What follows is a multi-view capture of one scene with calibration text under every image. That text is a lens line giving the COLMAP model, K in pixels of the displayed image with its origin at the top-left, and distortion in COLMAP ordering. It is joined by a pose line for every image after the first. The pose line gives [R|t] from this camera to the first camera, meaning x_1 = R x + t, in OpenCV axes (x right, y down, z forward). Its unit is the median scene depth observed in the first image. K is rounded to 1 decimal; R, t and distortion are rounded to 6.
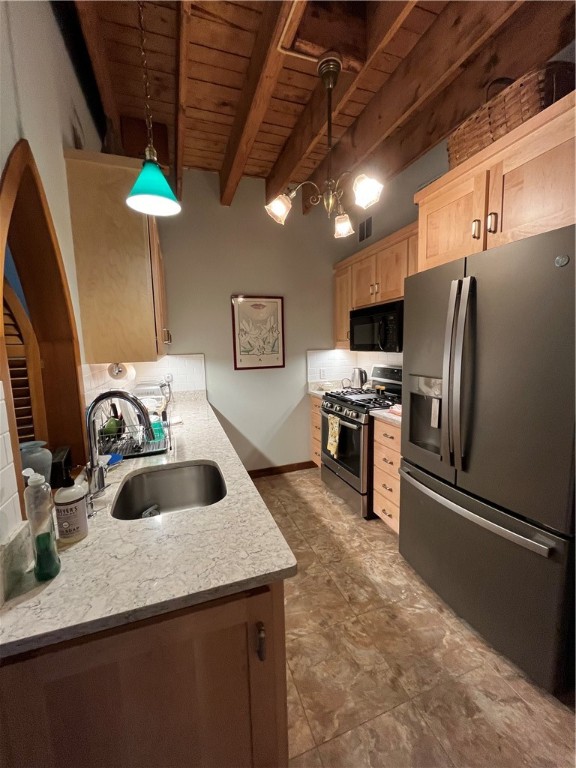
lens RADIAL K [[313.2, 0, 287.0], [0, 313.2, 382.1], [0, 0, 1]] dist [0.007838, -0.000008]
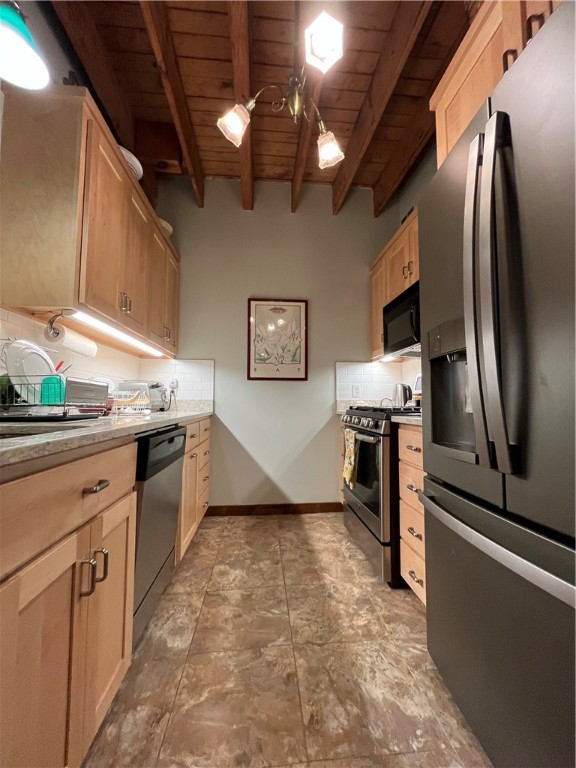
lens RADIAL K [[313.2, 0, 287.1], [0, 313.2, 381.7], [0, 0, 1]] dist [0.007838, -0.000008]
pose [[0.969090, 0.010819, -0.246469, 0.206803], [-0.055659, 0.982869, -0.175699, 0.151246], [0.240346, 0.183987, 0.953091, 0.258043]]
